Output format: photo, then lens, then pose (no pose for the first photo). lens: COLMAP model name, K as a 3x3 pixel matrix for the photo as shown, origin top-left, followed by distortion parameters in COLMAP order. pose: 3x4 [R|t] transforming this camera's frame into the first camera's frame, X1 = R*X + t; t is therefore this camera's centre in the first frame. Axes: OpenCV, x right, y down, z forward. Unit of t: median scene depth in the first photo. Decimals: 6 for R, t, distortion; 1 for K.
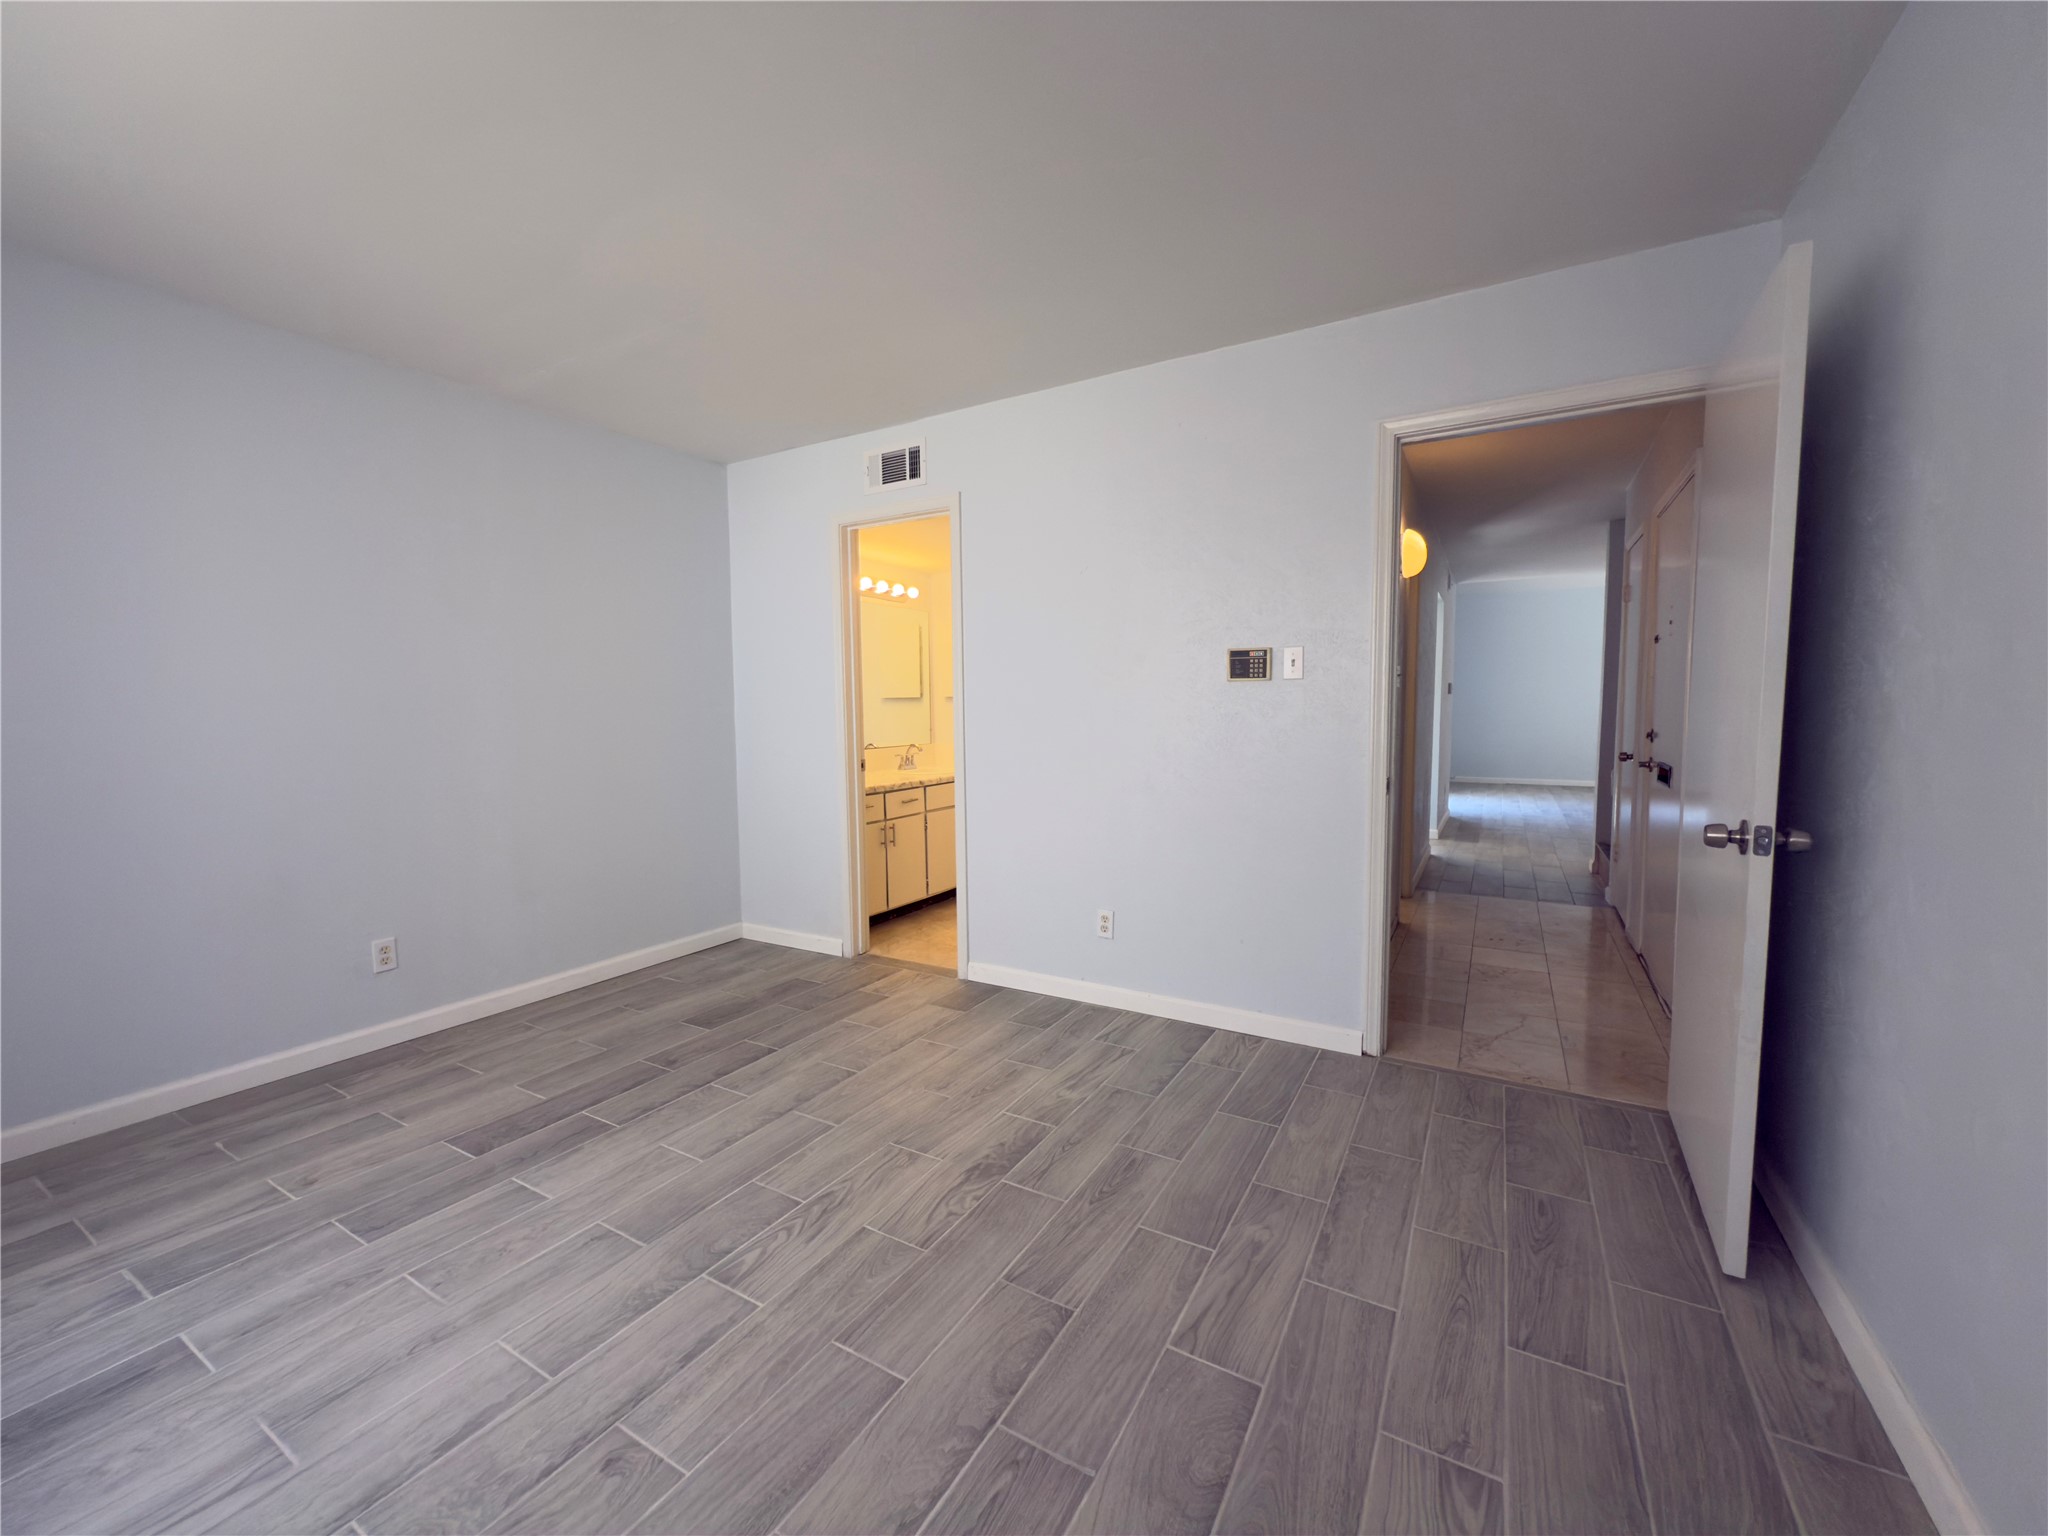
lens RADIAL K [[816.6, 0, 1027.4], [0, 816.6, 767.5], [0, 0, 1]] dist [0.000661, -0.000037]
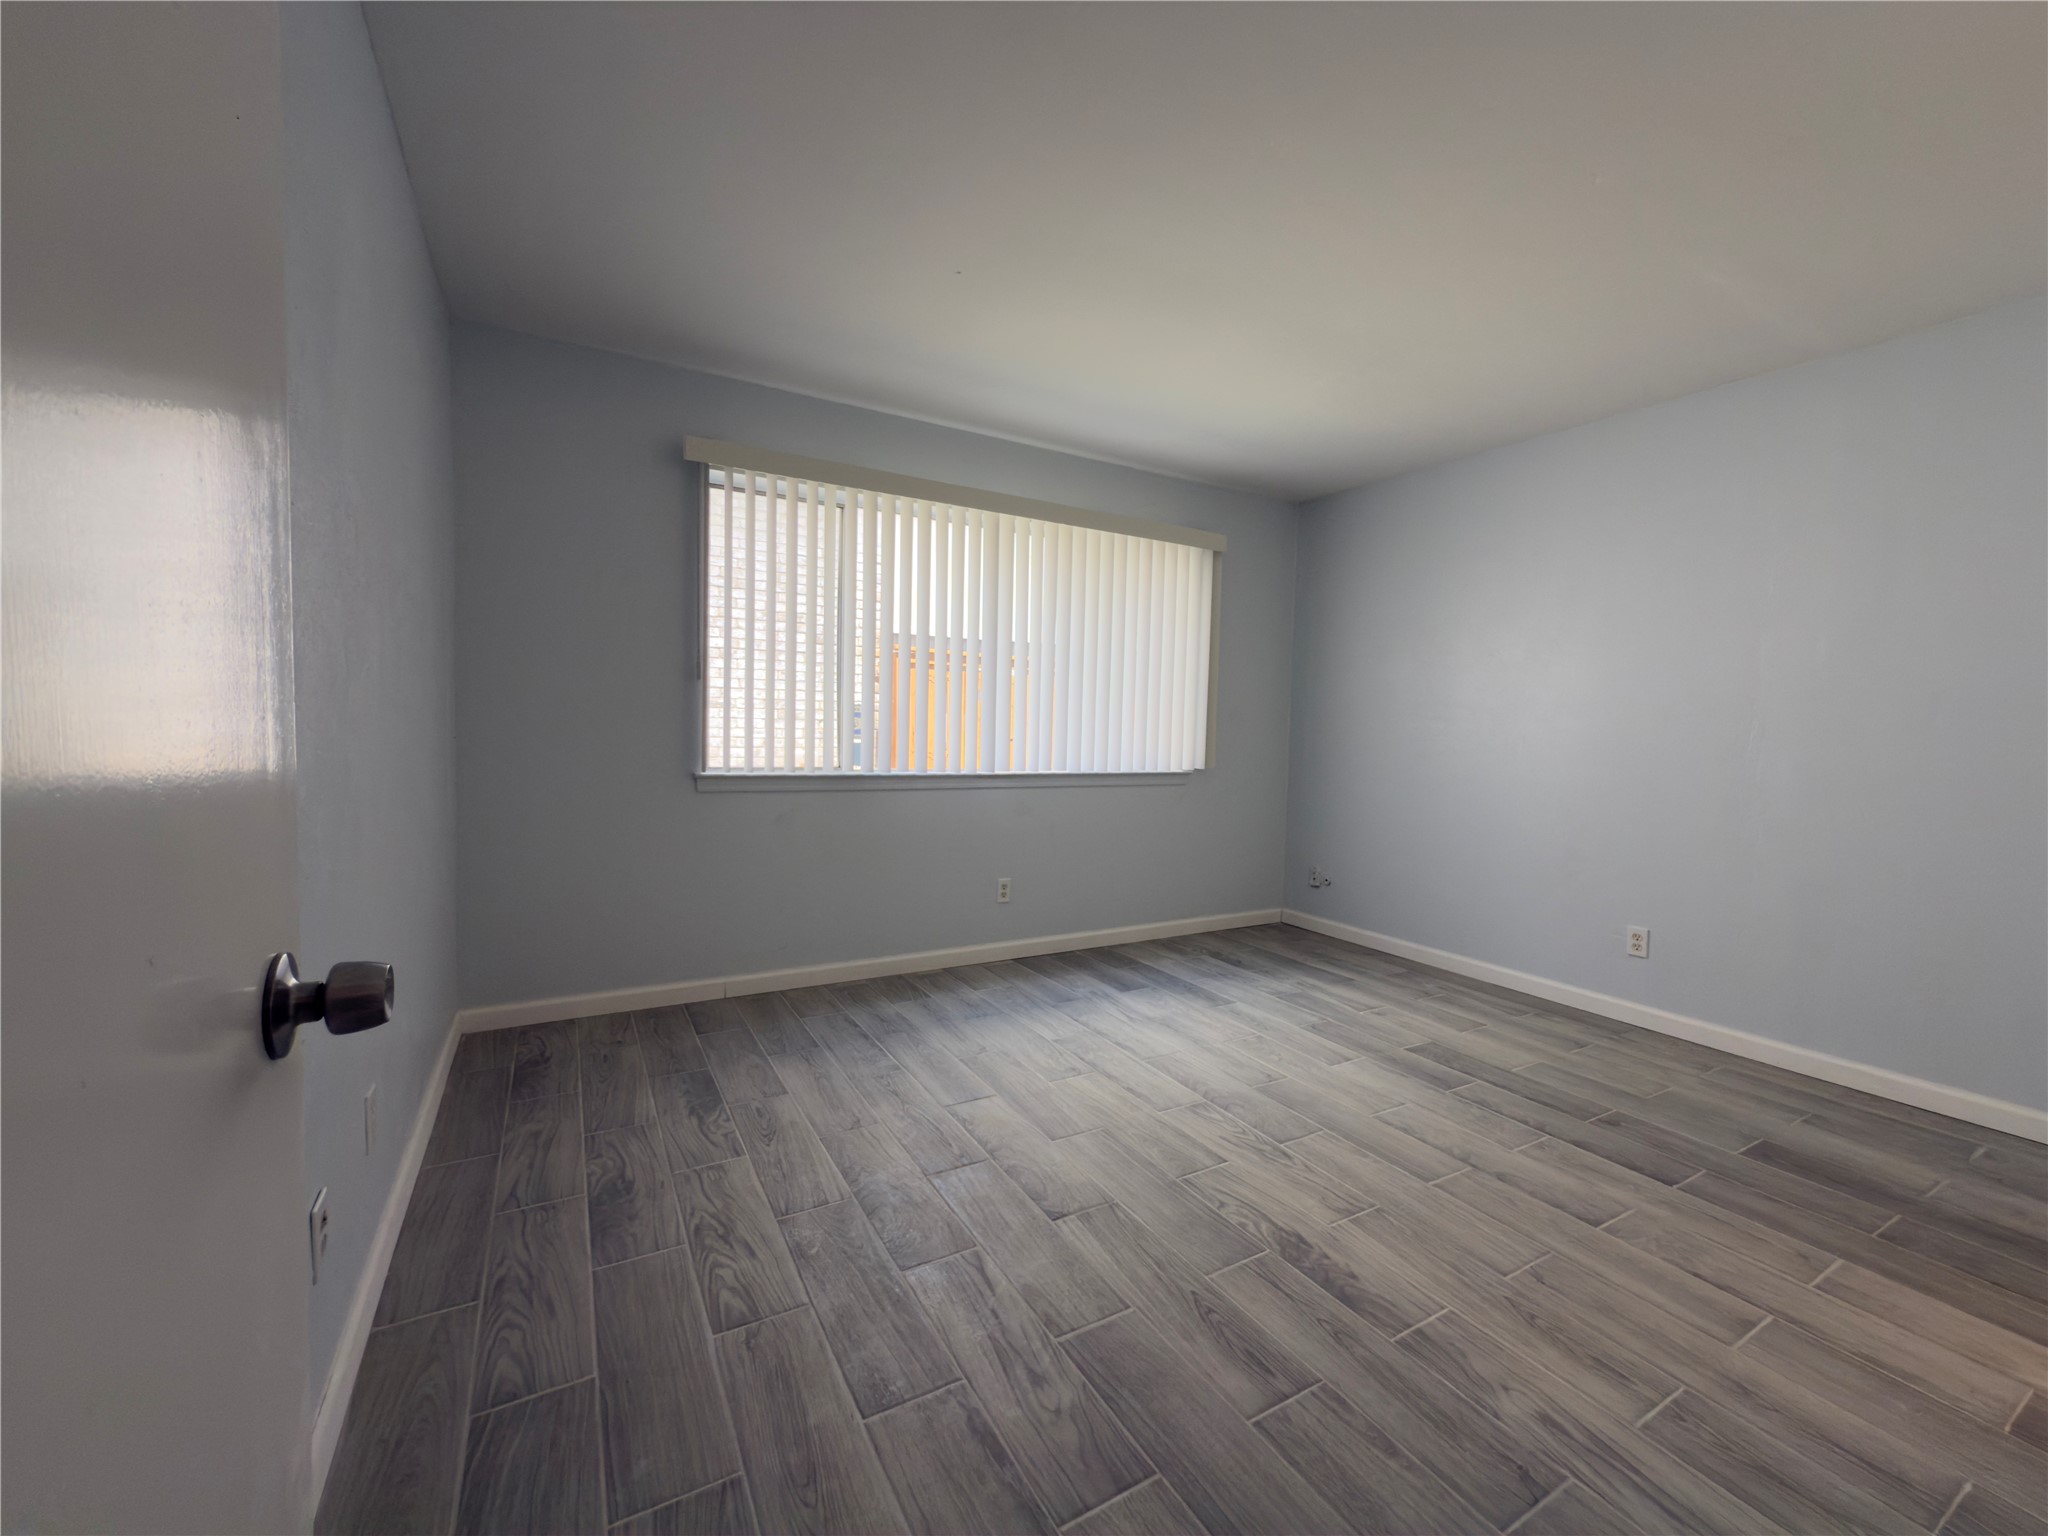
lens RADIAL K [[816.6, 0, 1027.4], [0, 816.6, 767.5], [0, 0, 1]] dist [0.000661, -0.000037]
pose [[-0.499289, 0.040510, -0.865488, 0.761614], [-0.082777, 0.992107, 0.094190, -0.054282], [0.862472, 0.118671, -0.491995, 1.062485]]
